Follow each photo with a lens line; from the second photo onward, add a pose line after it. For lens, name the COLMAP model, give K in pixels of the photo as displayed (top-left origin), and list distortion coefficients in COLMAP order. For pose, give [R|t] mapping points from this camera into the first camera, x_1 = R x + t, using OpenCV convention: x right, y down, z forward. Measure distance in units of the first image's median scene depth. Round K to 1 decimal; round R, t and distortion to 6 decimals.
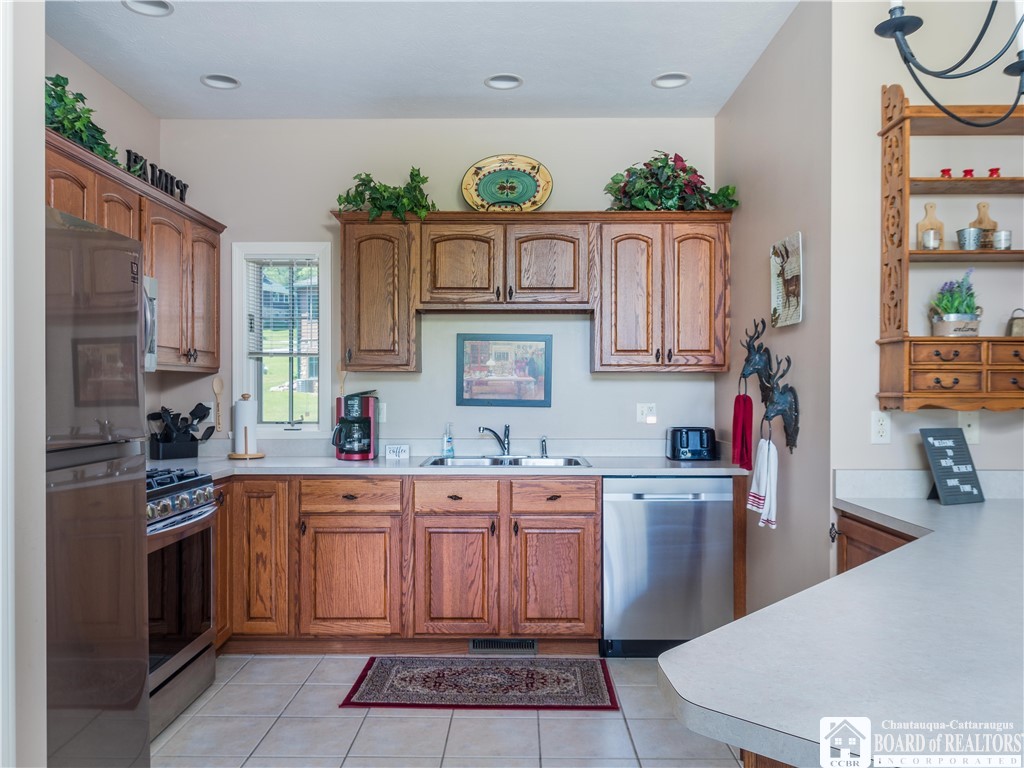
lens RADIAL K [[768.5, 0, 512.8], [0, 768.5, 387.2], [0, 0, 1]] dist [0.005180, -0.006005]
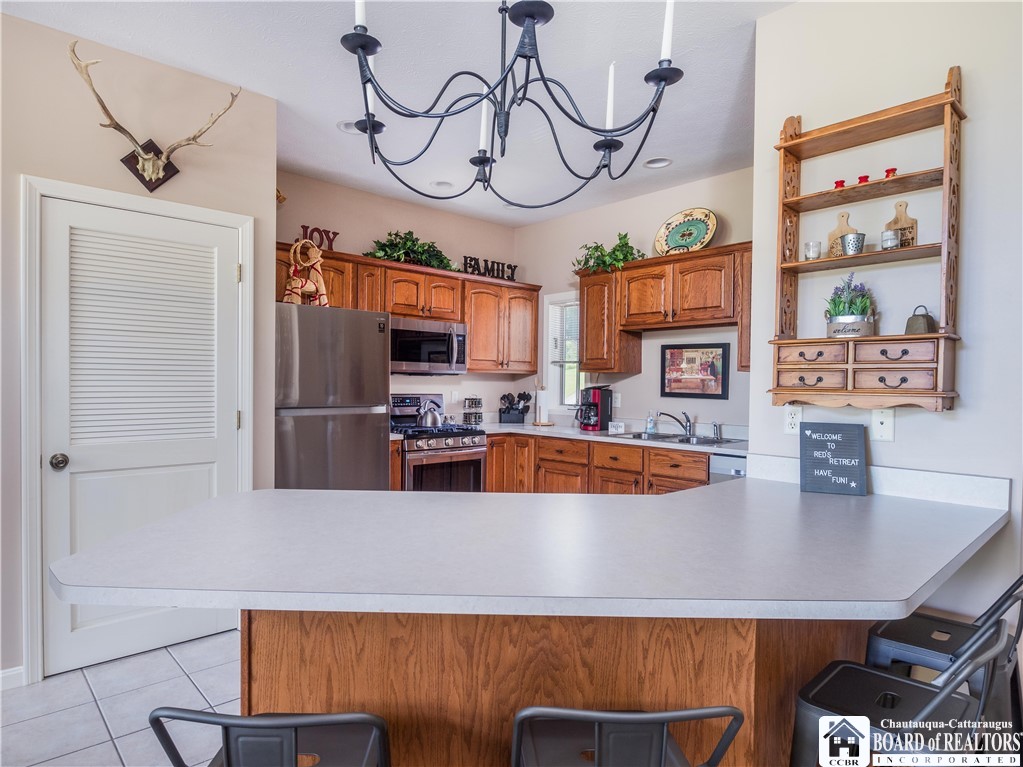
lens RADIAL K [[607.3, 0, 511.5], [0, 607.3, 383.5], [0, 0, 1]] dist [0.002086, 0.000646]
pose [[0.677365, 0.007211, -0.735612, 0.566829], [-0.008820, 0.999960, 0.001681, 0.000366], [0.735594, 0.005350, 0.677401, 0.061472]]
